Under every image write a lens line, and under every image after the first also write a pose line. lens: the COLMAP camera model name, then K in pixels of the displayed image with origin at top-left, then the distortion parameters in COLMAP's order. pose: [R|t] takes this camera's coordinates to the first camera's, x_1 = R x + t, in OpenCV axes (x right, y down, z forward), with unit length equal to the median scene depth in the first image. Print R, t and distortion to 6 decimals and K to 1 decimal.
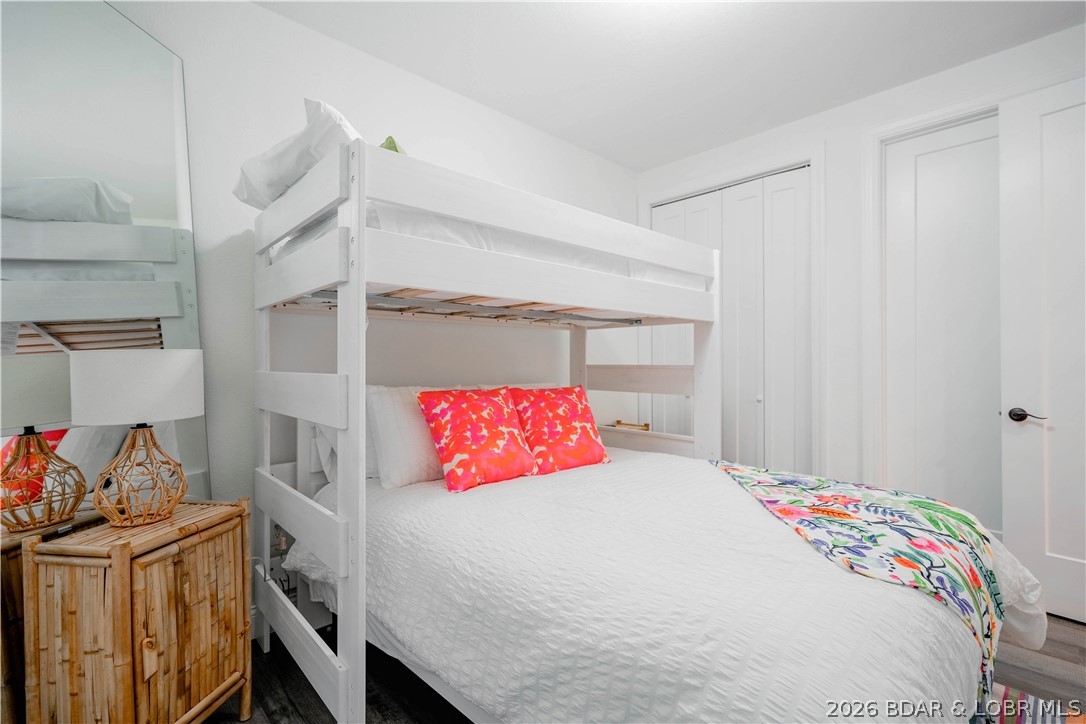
lens RADIAL K [[494.9, 0, 543.0], [0, 494.9, 362.0], [0, 0, 1]] dist [0.000202, 0.000110]
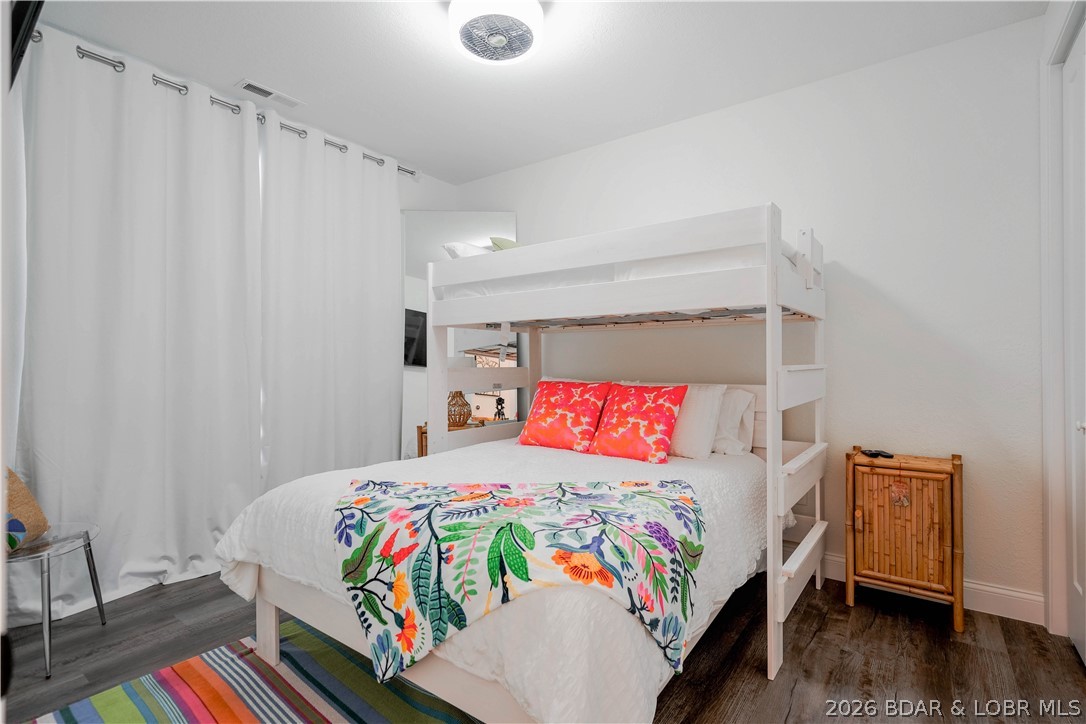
lens RADIAL K [[513.5, 0, 543.0], [0, 513.5, 362.0], [0, 0, 1]] dist [-0.001198, -0.000065]
pose [[0.172678, 0.000533, -0.984978, 1.584521], [0.001992, 0.999998, 0.000890, -0.001474], [0.984976, -0.002115, 0.172676, 0.865423]]
